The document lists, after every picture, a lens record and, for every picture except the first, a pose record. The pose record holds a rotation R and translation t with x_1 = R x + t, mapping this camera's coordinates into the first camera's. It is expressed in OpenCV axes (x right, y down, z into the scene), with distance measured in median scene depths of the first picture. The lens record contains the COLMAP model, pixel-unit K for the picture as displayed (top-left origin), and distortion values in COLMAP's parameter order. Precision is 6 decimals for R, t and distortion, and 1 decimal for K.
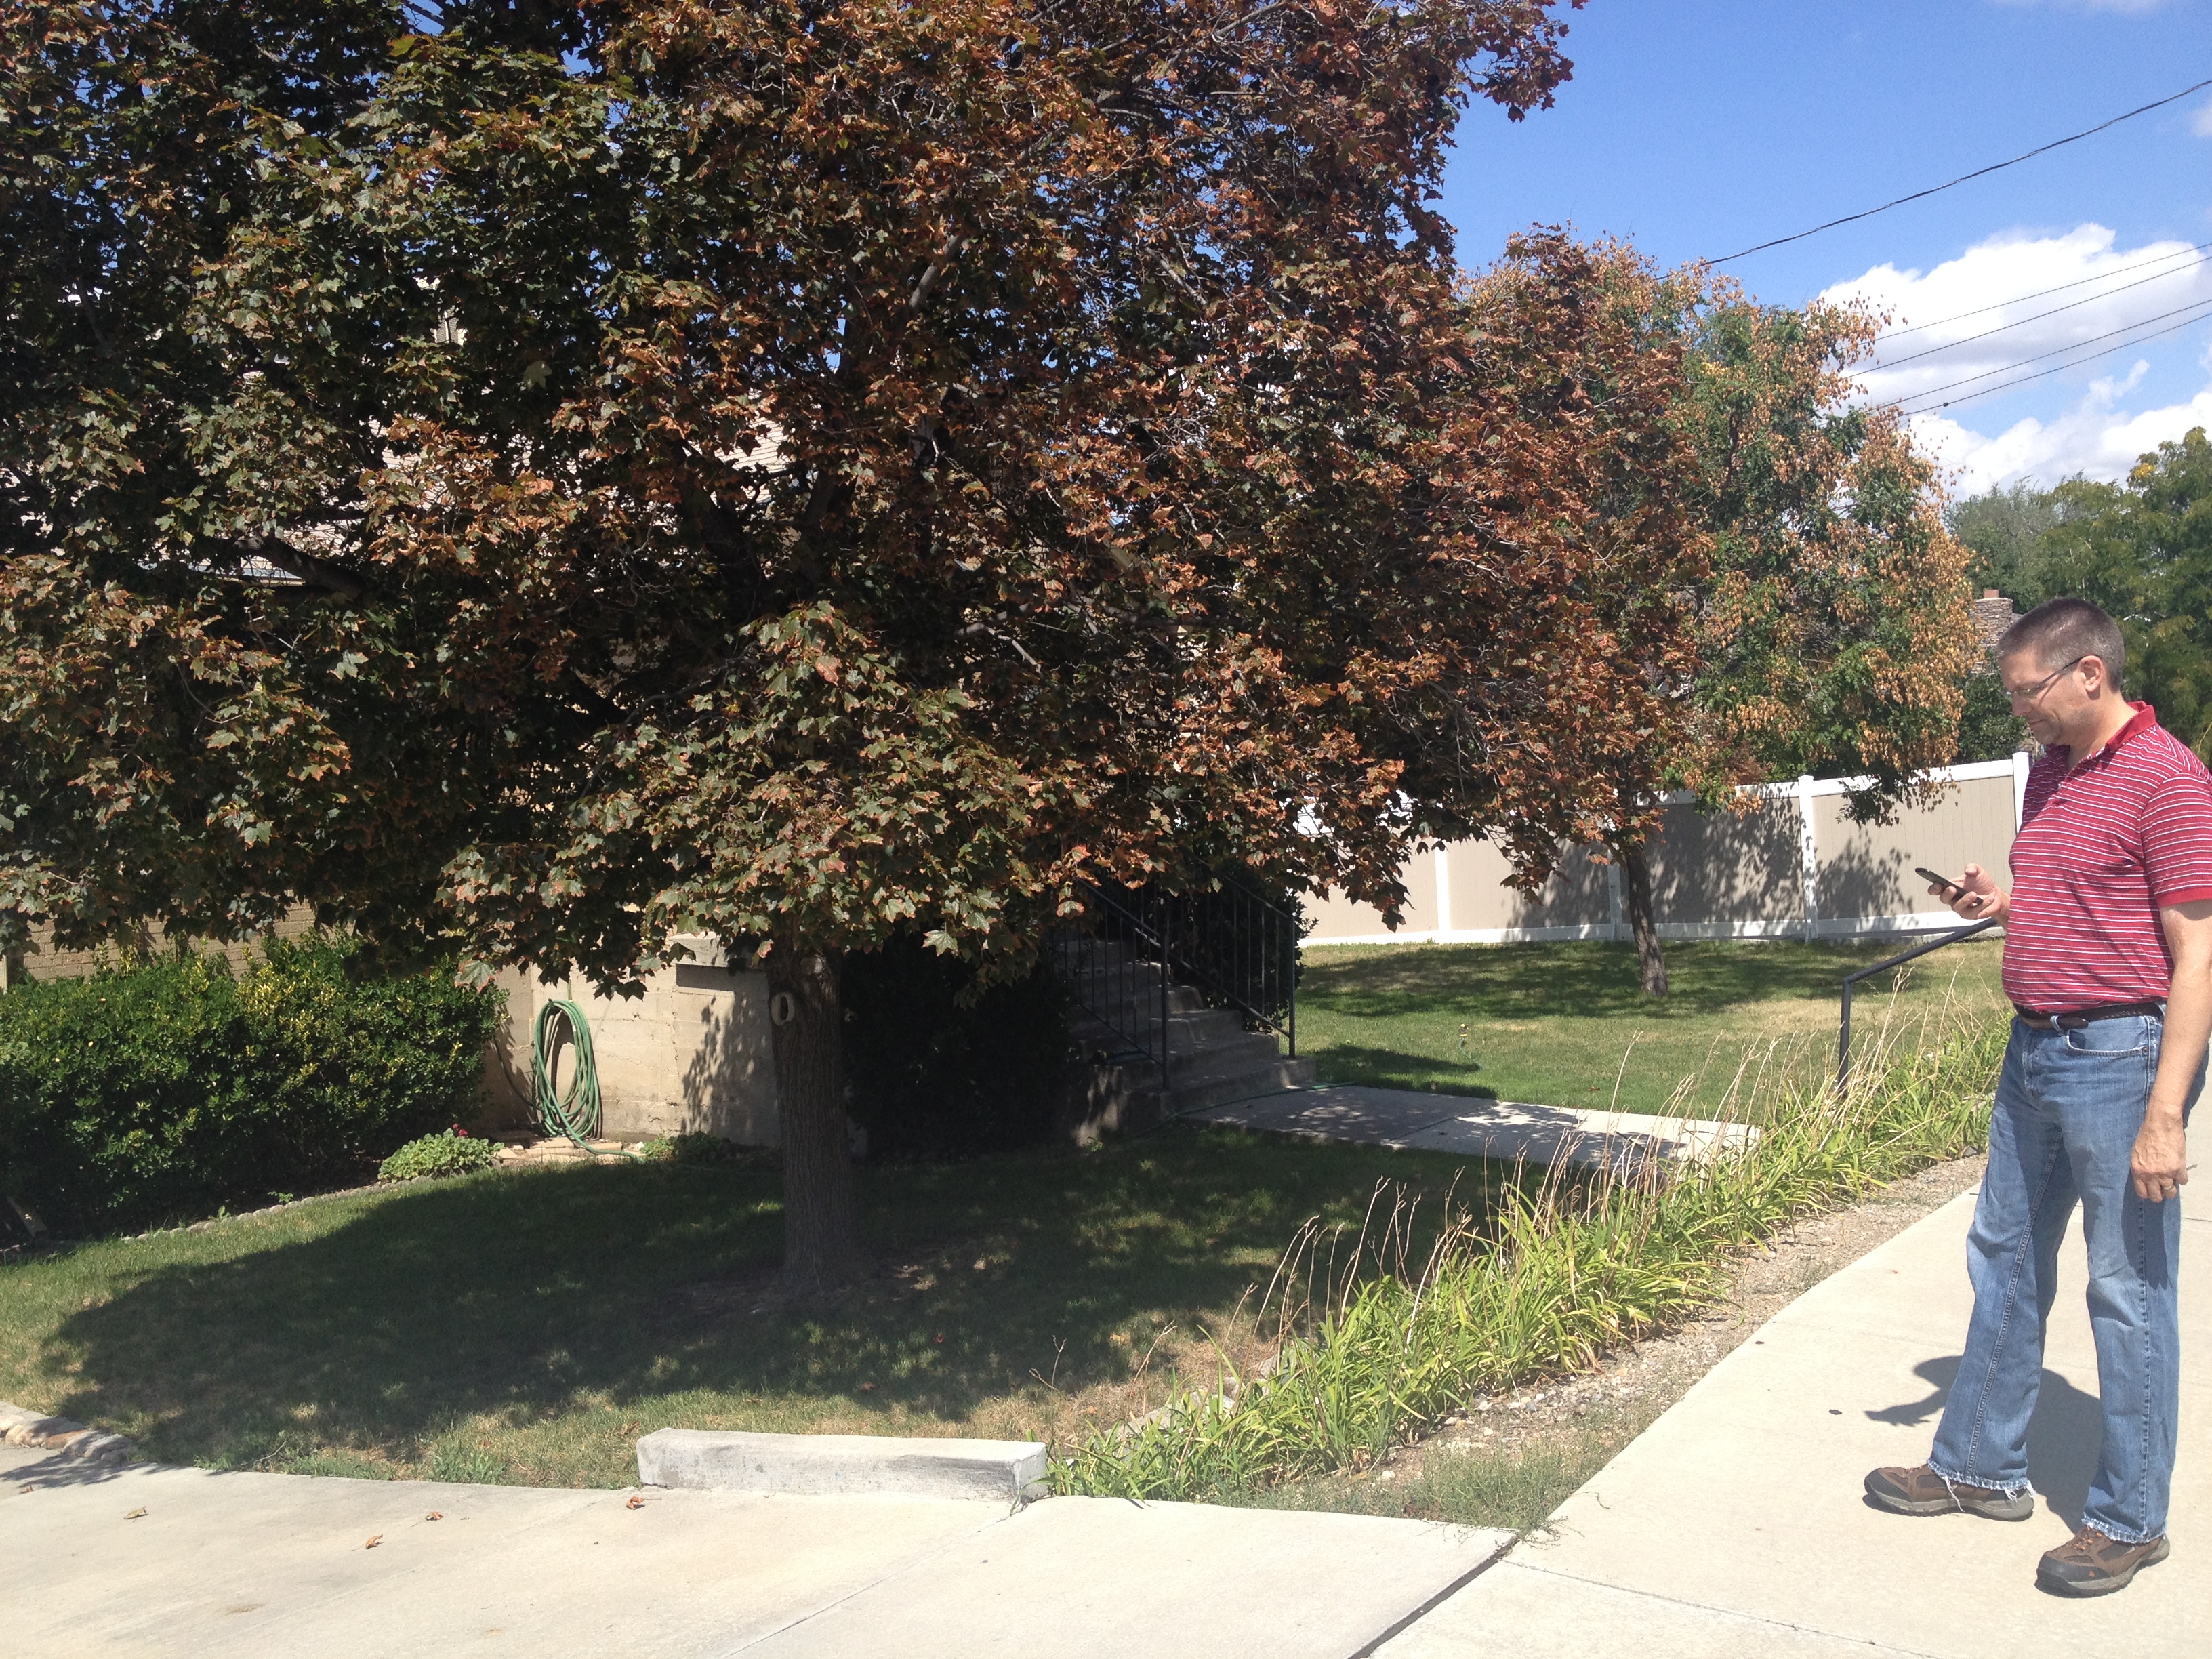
lens RADIAL K [[2138.0, 0, 1106.1], [0, 2138.0, 867.5], [0, 0, 1]] dist [-0.011399, -0.016419]
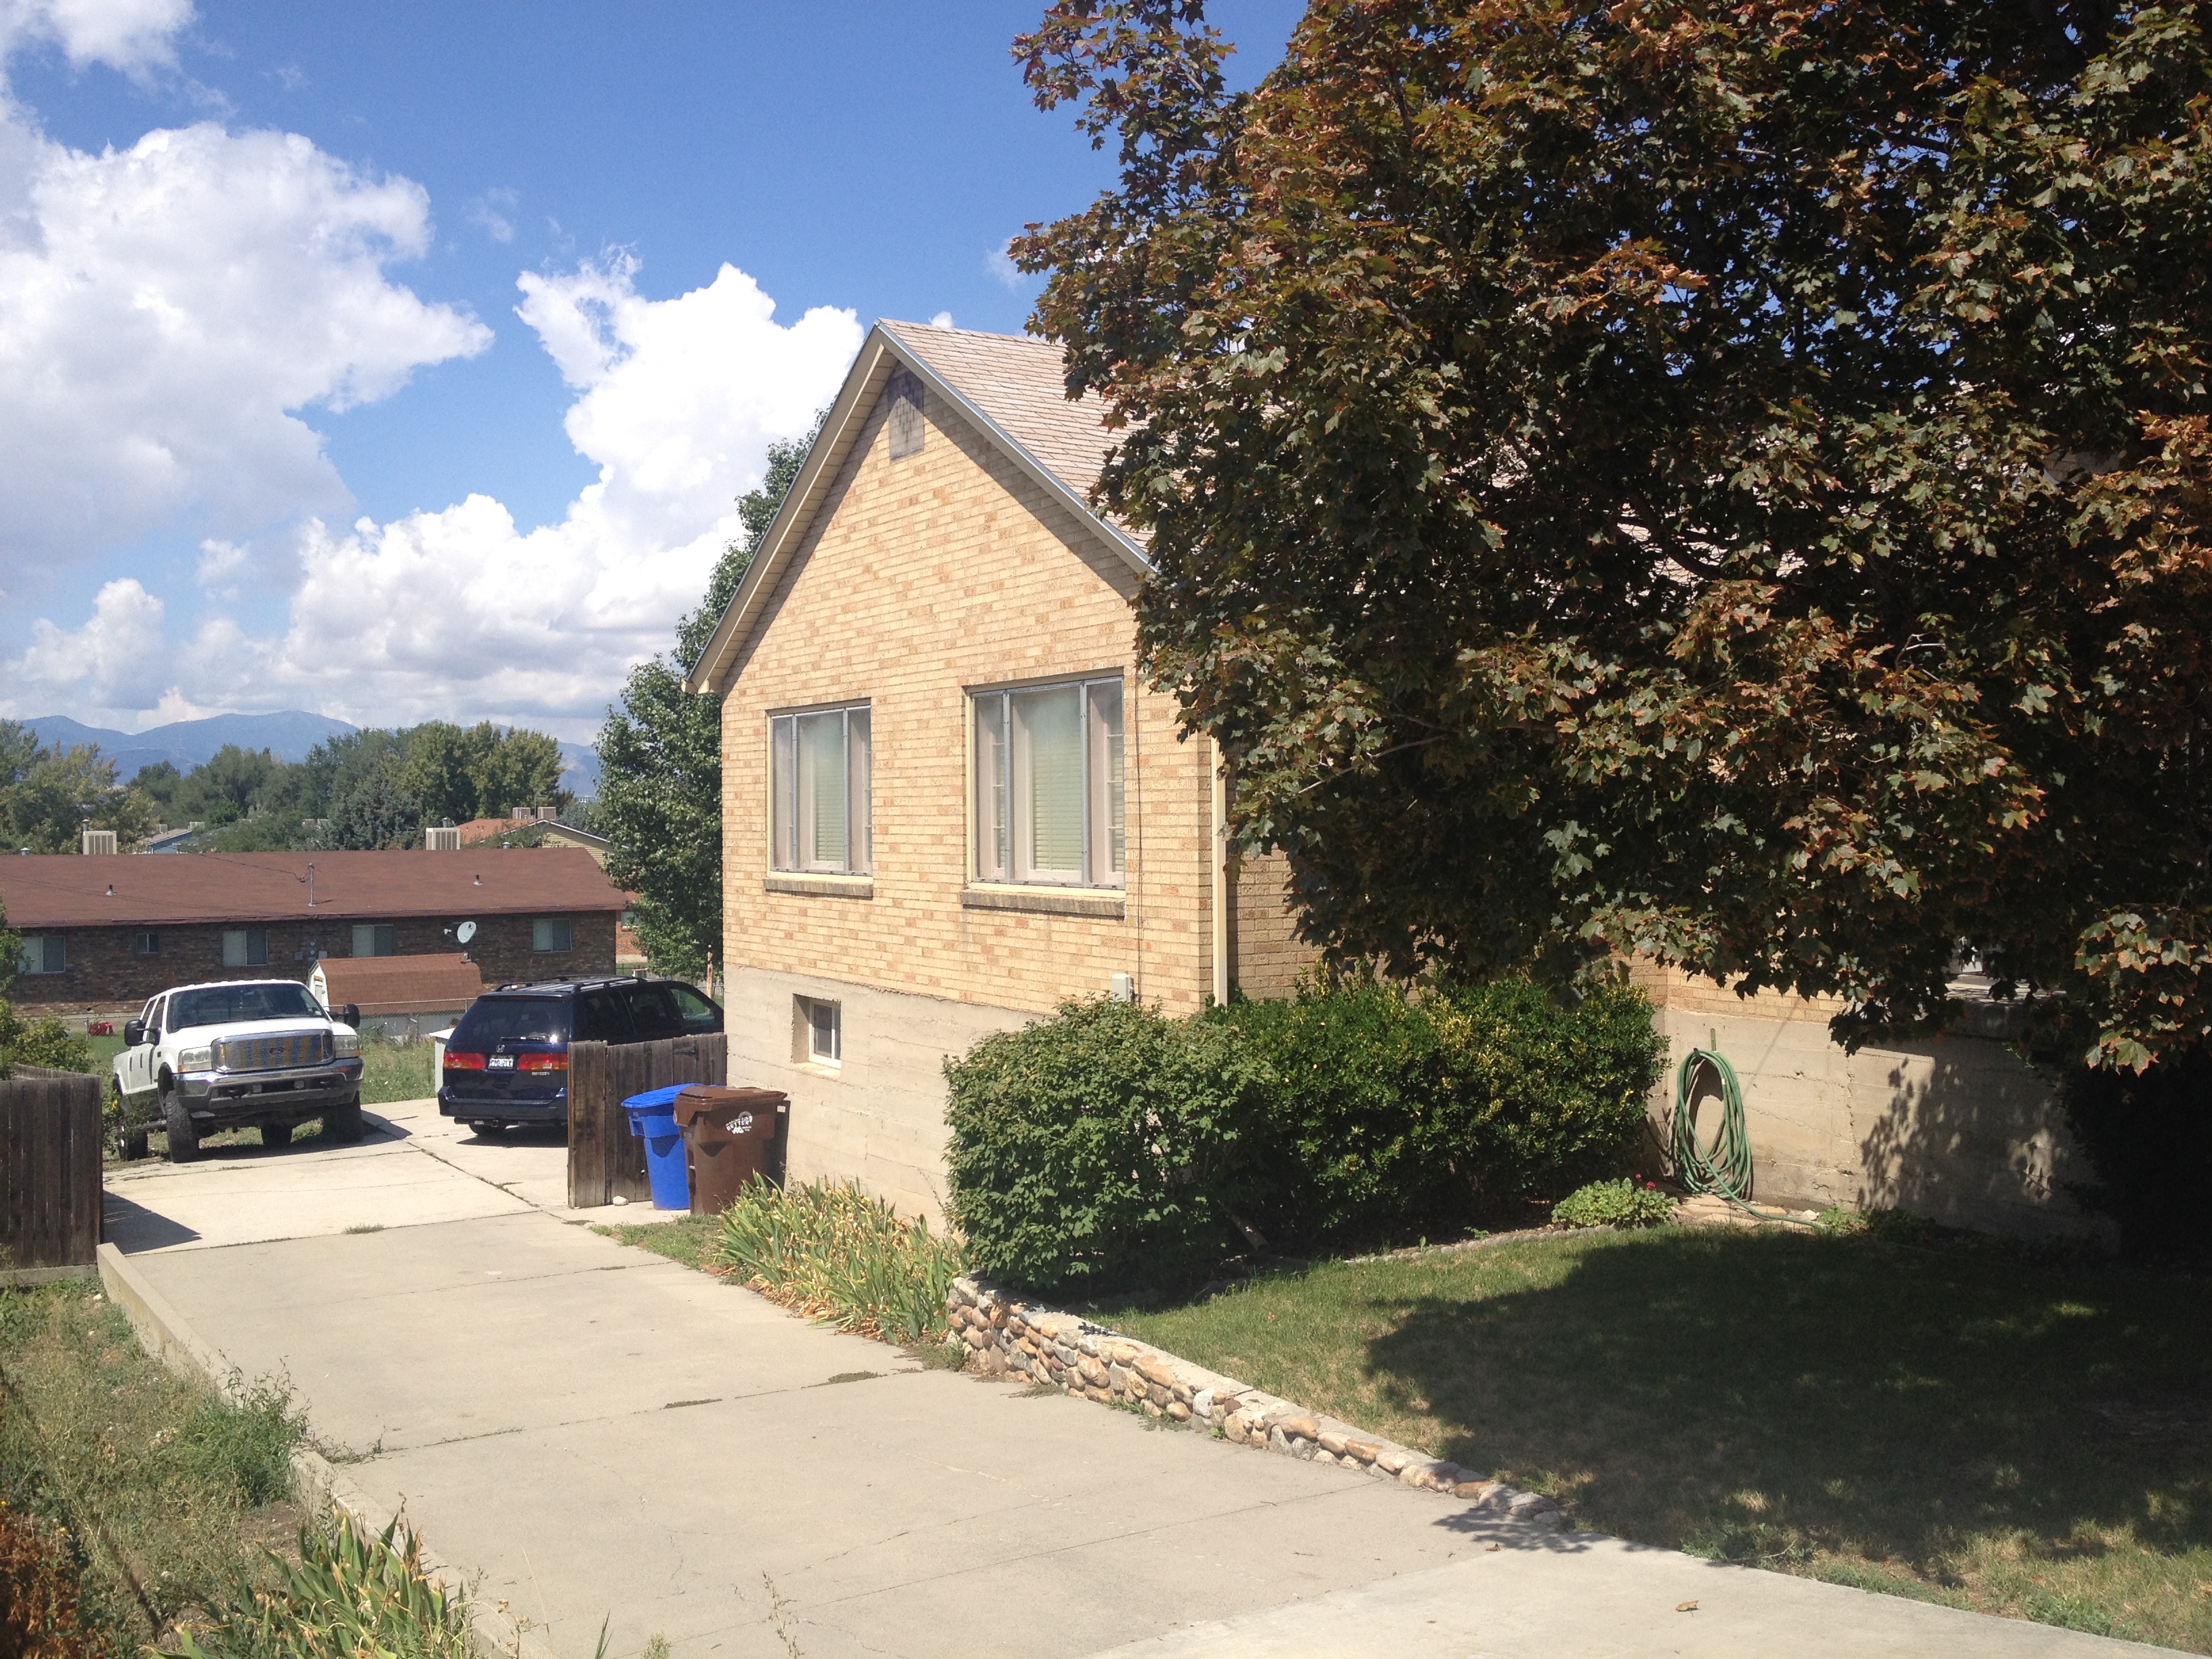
lens RADIAL K [[2111.5, 0, 1104.5], [0, 2111.5, 868.9], [0, 0, 1]] dist [0.136050, -0.242828]
pose [[0.922150, 0.034809, -0.385263, -0.173992], [-0.040784, 0.999141, -0.007346, -0.000945], [0.384676, 0.022487, 0.922778, 0.014095]]
